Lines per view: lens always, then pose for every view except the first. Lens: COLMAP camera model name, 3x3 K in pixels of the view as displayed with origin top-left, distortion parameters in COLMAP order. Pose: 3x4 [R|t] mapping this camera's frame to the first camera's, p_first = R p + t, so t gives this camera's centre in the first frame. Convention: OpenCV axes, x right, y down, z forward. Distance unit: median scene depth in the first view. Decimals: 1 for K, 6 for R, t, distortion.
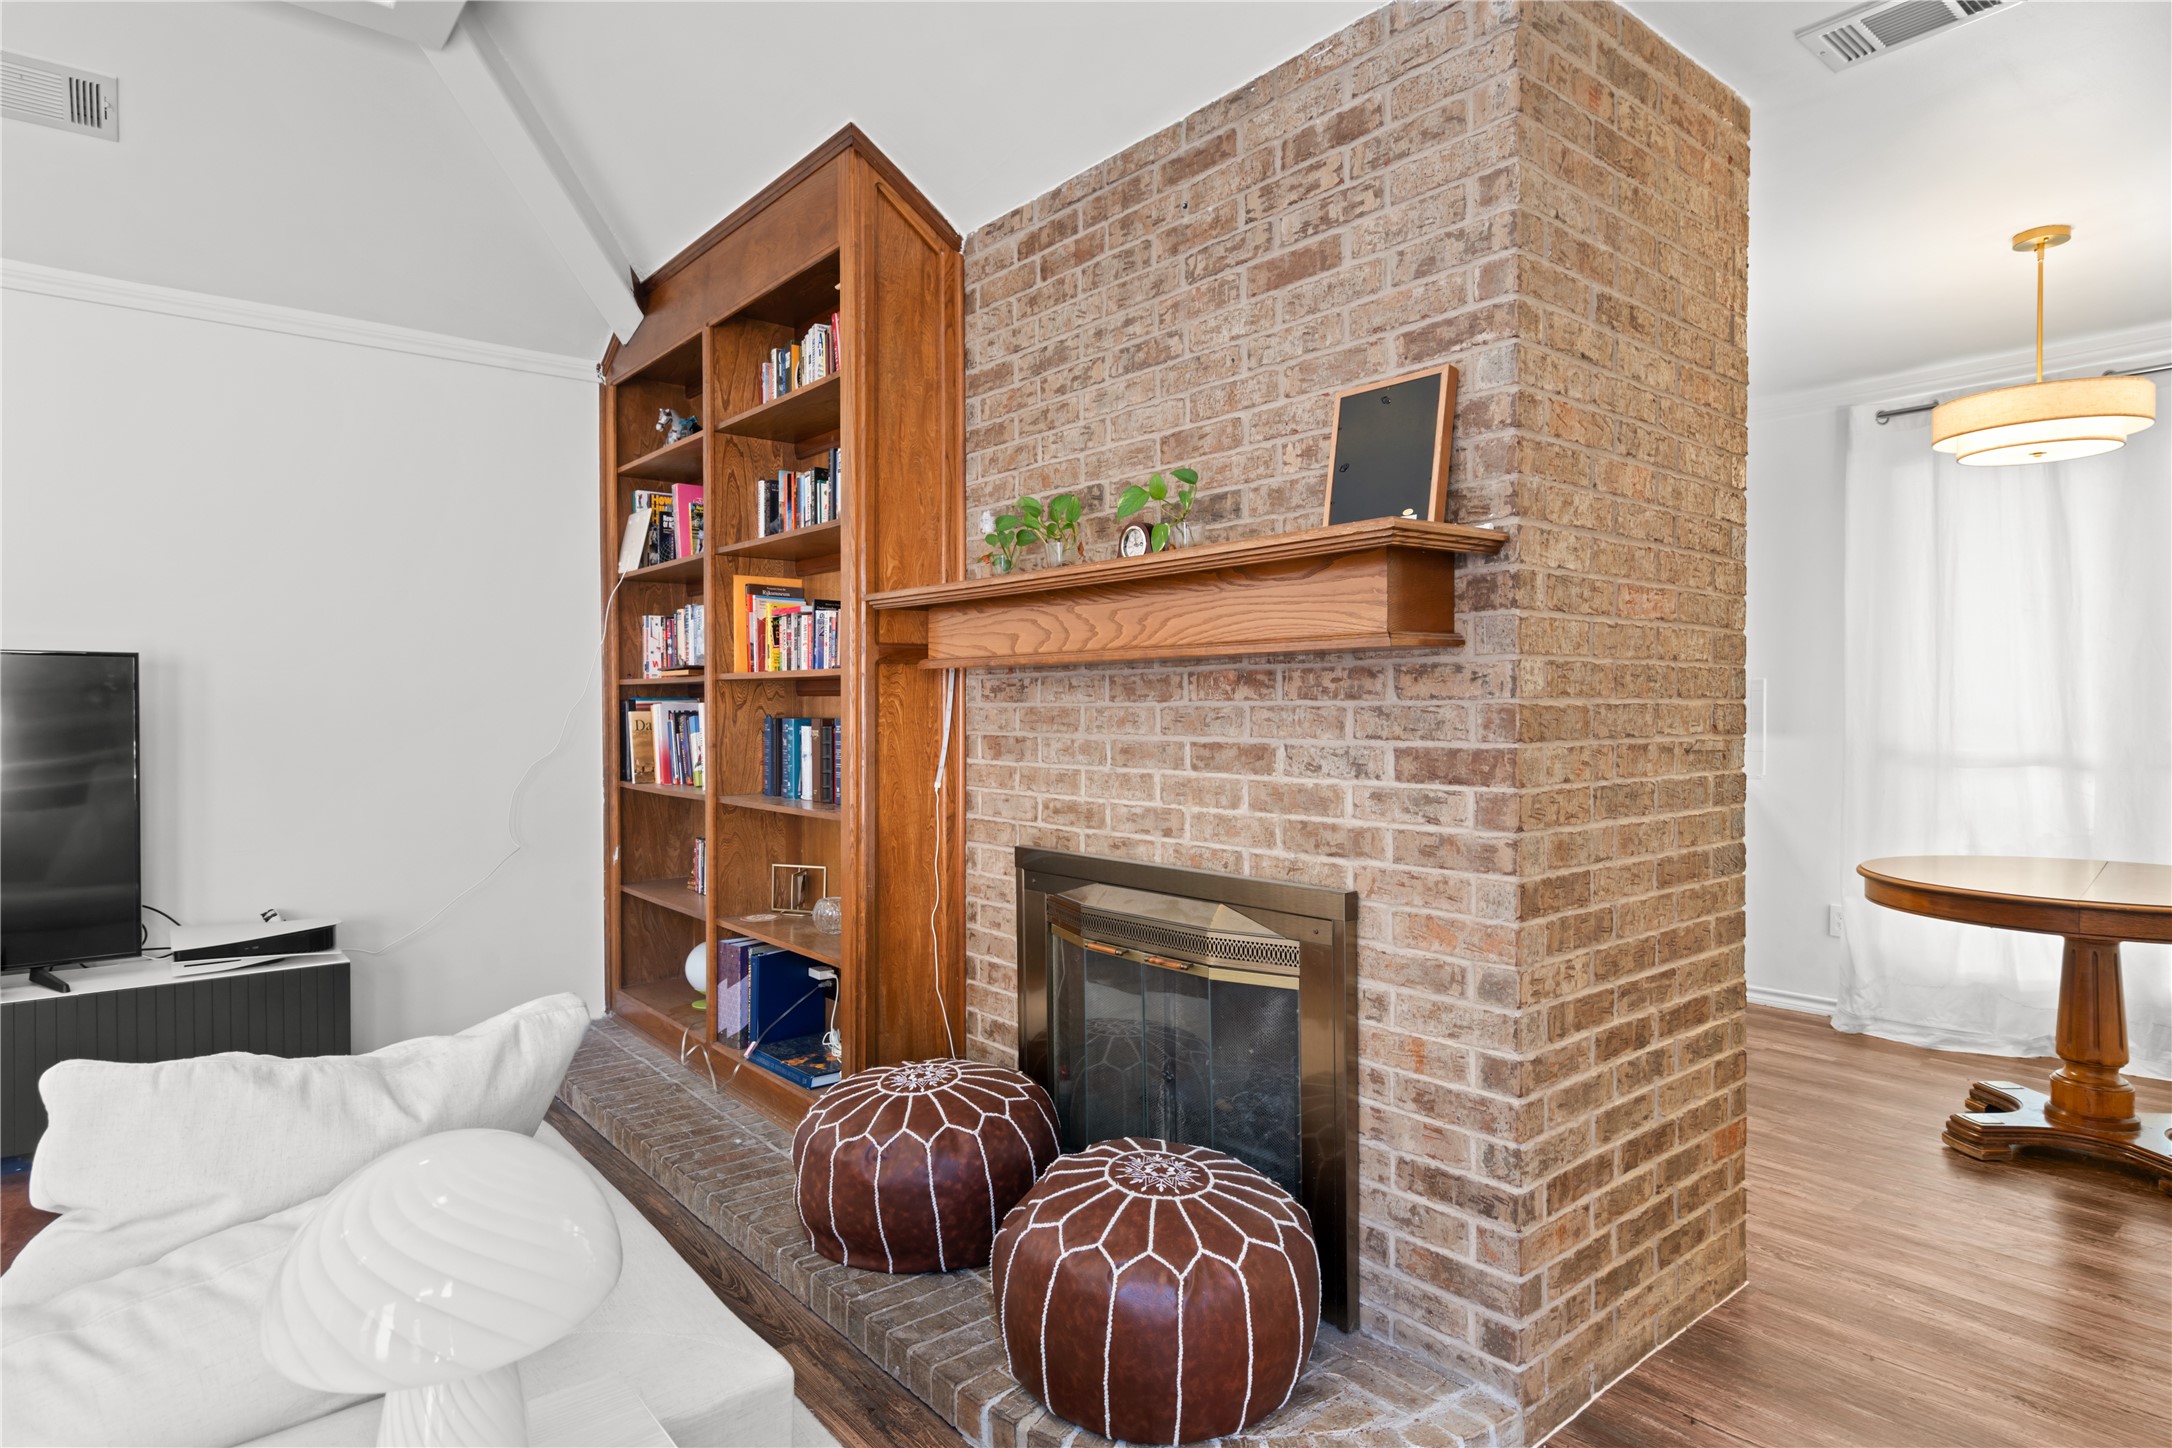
lens RADIAL K [[1188.4, 0, 1074.1], [0, 1188.4, 718.2], [0, 0, 1]] dist [0.003877, 0.001590]
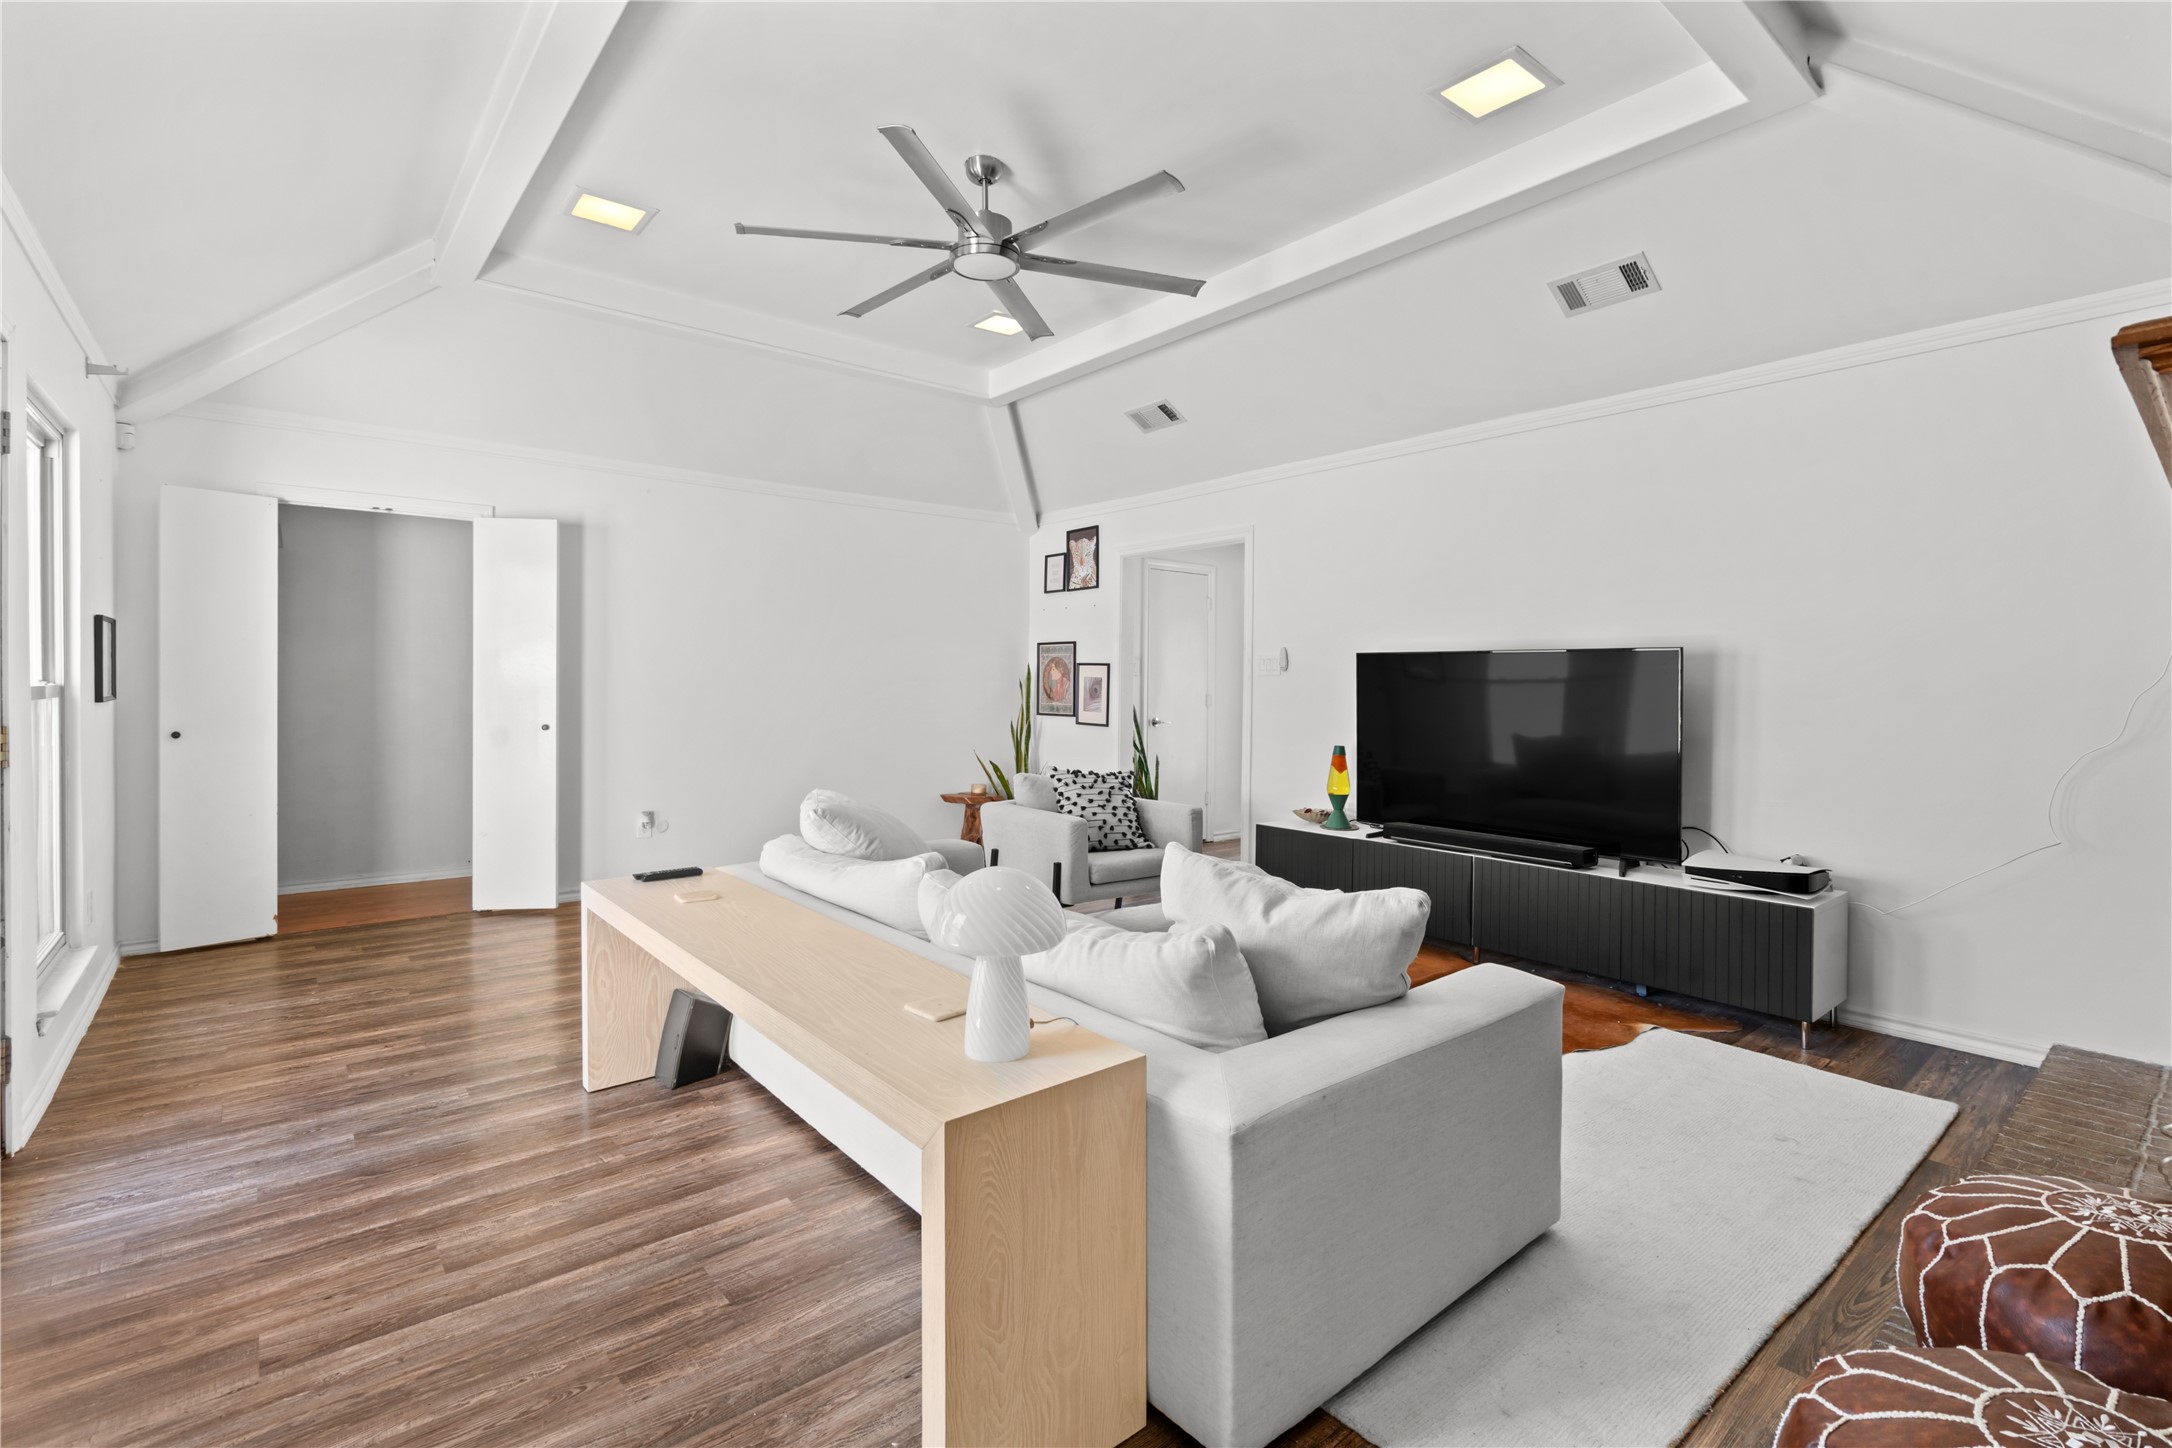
lens RADIAL K [[997.6, 0, 1086.0], [0, 997.6, 685.7], [0, 0, 1]] dist [-0.003454, -0.000549]
pose [[0.003977, 0.008928, -0.999952, 0.480104], [-0.019806, 0.999765, 0.008847, -0.008527], [0.999796, 0.019770, 0.004153, 0.385089]]
